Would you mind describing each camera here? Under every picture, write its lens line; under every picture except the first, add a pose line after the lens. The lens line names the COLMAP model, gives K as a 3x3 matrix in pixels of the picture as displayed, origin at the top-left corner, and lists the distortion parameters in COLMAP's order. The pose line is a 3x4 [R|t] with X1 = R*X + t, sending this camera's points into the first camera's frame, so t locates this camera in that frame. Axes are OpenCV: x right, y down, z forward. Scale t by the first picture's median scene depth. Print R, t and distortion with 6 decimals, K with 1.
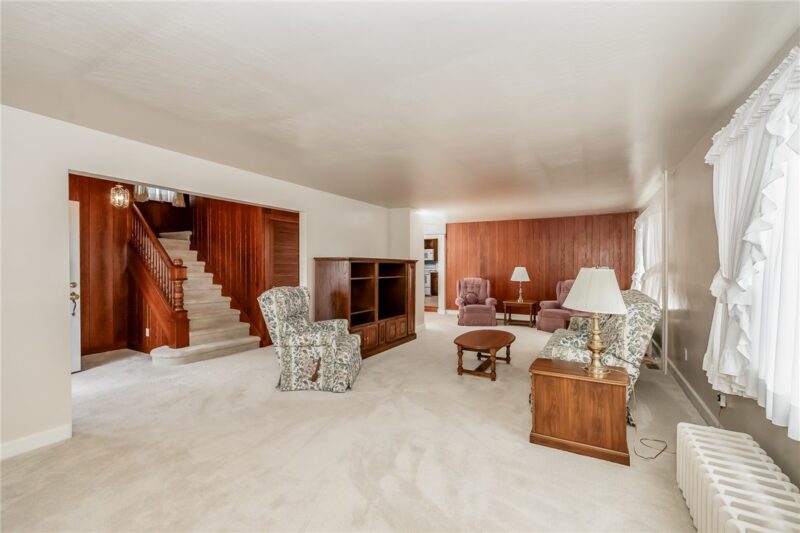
lens RADIAL K [[340.1, 0, 400.4], [0, 340.1, 268.6], [0, 0, 1]] dist [0.000850, 0.000036]
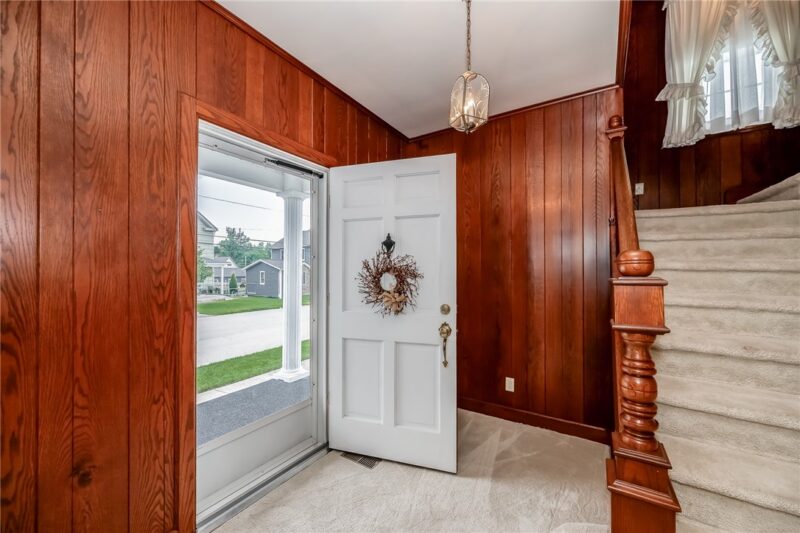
lens RADIAL K [[312.6, 0, 403.3], [0, 312.6, 266.2], [0, 0, 1]] dist [-0.000618, -0.000037]
pose [[-0.035523, -0.006419, -0.999348, -0.450572], [-0.004787, 0.999969, -0.006253, -0.017774], [0.999357, 0.004561, -0.035553, 0.936994]]
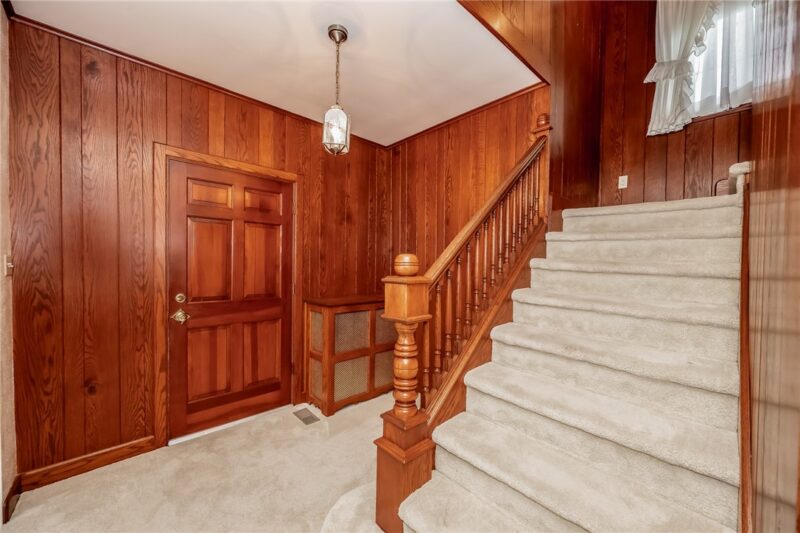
lens RADIAL K [[313.5, 0, 404.3], [0, 313.5, 269.5], [0, 0, 1]] dist [-0.001360, -0.000112]
pose [[-0.287961, 0.020037, -0.957432, -0.411791], [-0.018453, 0.999479, 0.026467, -0.027298], [0.957464, 0.025289, -0.287441, 1.233214]]
